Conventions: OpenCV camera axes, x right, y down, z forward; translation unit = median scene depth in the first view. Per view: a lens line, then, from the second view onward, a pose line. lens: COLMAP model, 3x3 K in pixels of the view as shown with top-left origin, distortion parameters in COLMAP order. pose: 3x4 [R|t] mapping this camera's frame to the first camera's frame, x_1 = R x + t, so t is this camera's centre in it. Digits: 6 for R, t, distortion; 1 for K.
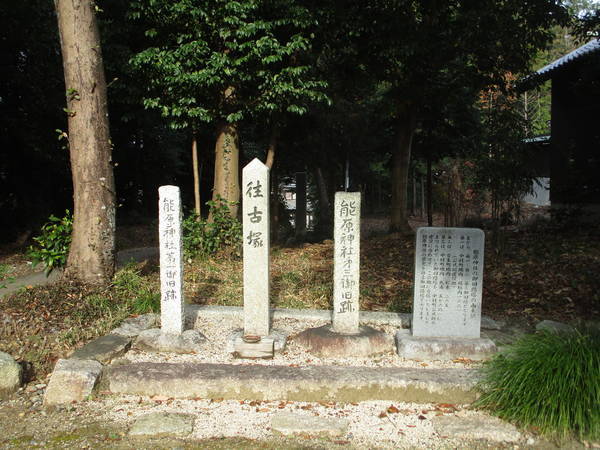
lens RADIAL K [[719.5, 0, 299.3], [0, 719.5, 225.9], [0, 0, 1]] dist [-0.071316, 0.000000]
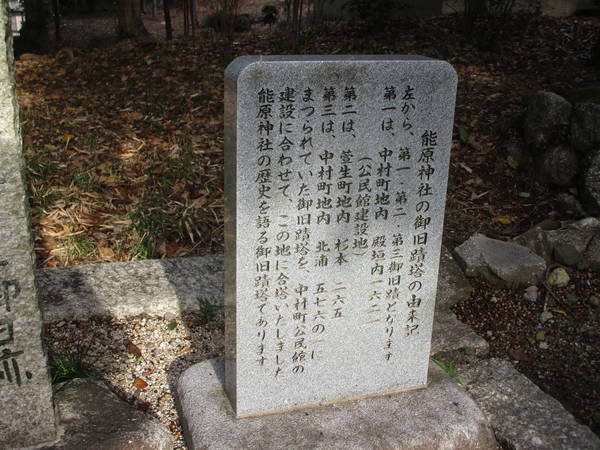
lens RADIAL K [[719.5, 0, 299.9], [0, 719.5, 227.1], [0, 0, 1]] dist [-0.071316, 0.000000]
pose [[0.932194, -0.117840, 0.342240, 0.087258], [0.019360, 0.960399, 0.277954, -0.012900], [-0.361441, -0.252481, 0.897560, 0.735747]]
